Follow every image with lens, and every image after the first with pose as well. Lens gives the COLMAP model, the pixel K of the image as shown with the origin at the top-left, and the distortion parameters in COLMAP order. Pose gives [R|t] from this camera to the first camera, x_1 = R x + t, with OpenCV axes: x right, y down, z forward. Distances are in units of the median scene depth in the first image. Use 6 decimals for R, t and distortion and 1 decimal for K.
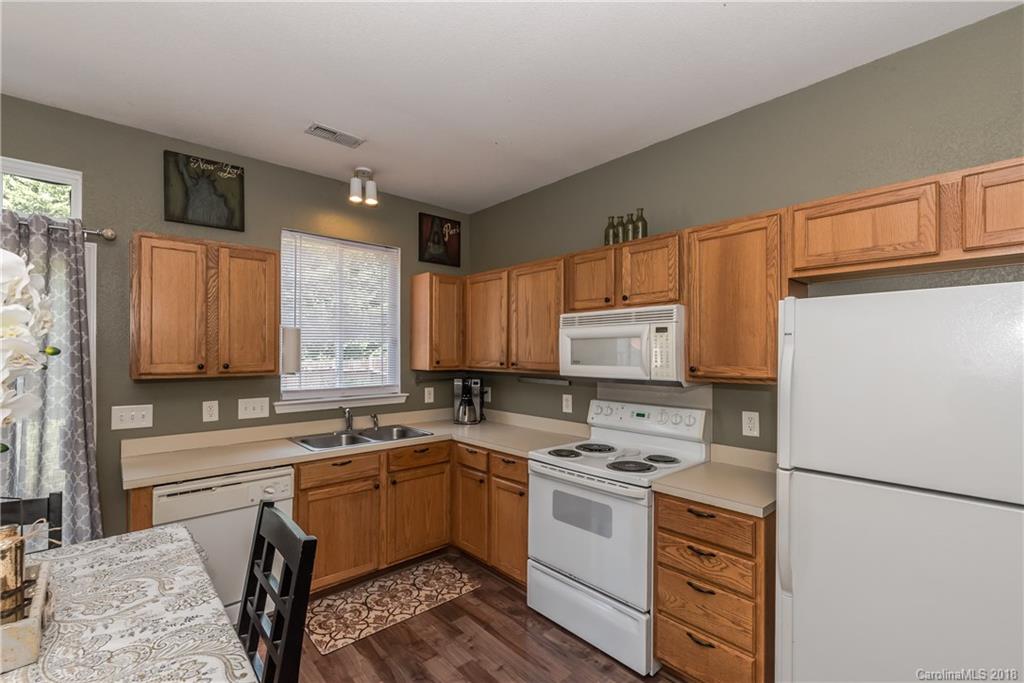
lens RADIAL K [[444.4, 0, 509.9], [0, 444.4, 350.2], [0, 0, 1]] dist [0.000726, -0.000854]
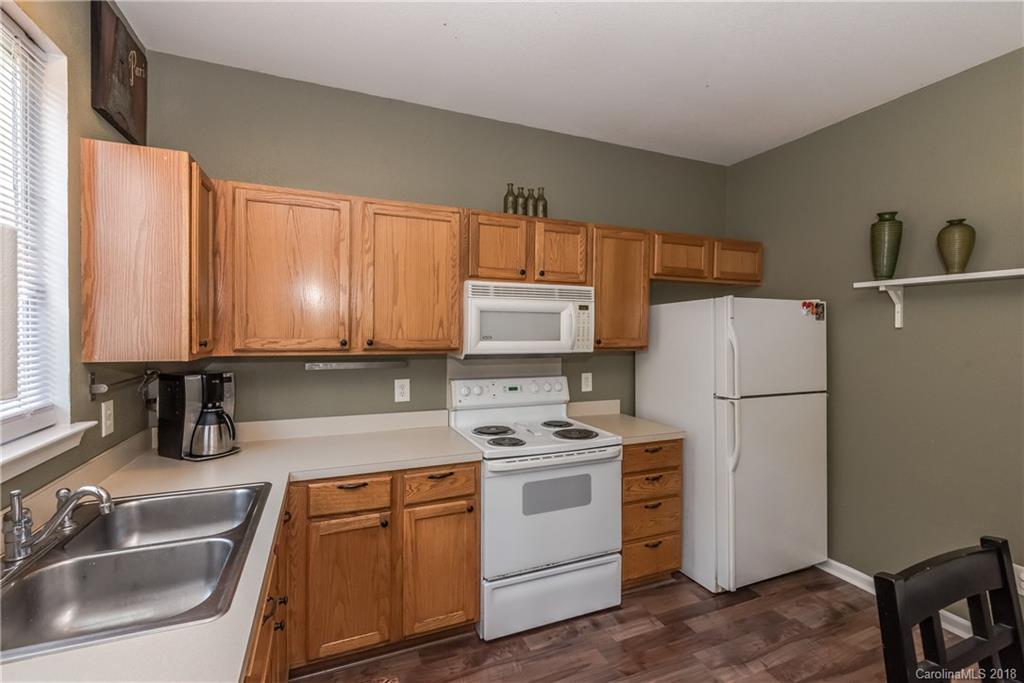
lens RADIAL K [[444.4, 0, 507.4], [0, 444.4, 336.5], [0, 0, 1]] dist [0.000726, -0.000854]
pose [[0.335181, -0.015853, 0.942020, -0.662102], [-0.014983, 0.999642, 0.022154, 0.004309], [-0.942035, -0.021540, 0.334823, 0.671088]]
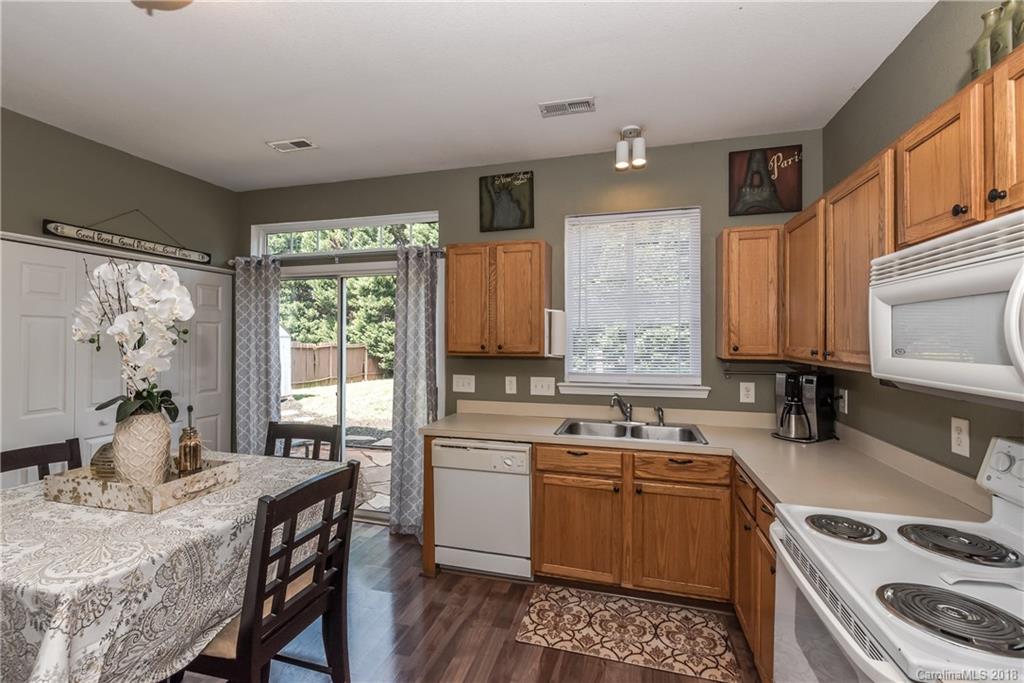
lens RADIAL K [[444.4, 0, 510.3], [0, 444.4, 335.0], [0, 0, 1]] dist [0.000726, -0.000854]
pose [[0.535689, -0.005169, -0.844399, 0.335472], [0.003981, 0.999986, -0.003596, 0.008056], [0.844406, -0.001435, 0.535702, 0.375525]]
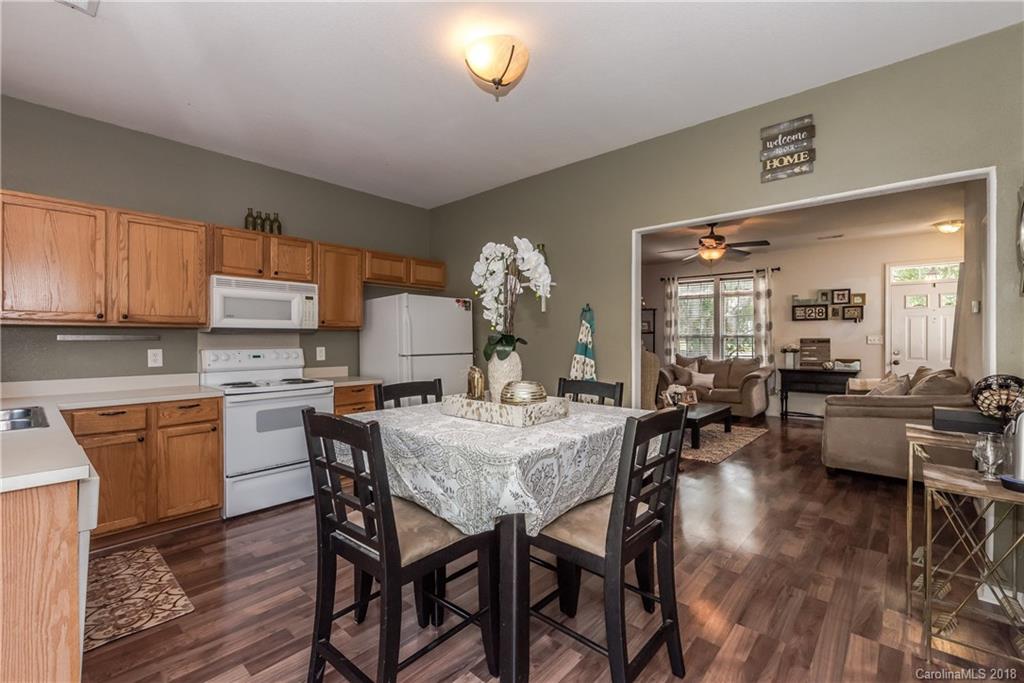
lens RADIAL K [[444.4, 0, 514.8], [0, 444.4, 339.4], [0, 0, 1]] dist [0.000726, -0.000854]
pose [[-0.110920, -0.001721, 0.993828, -1.169957], [-0.004856, 0.999988, 0.001190, 0.085817], [-0.993817, -0.004694, -0.110927, 0.350502]]
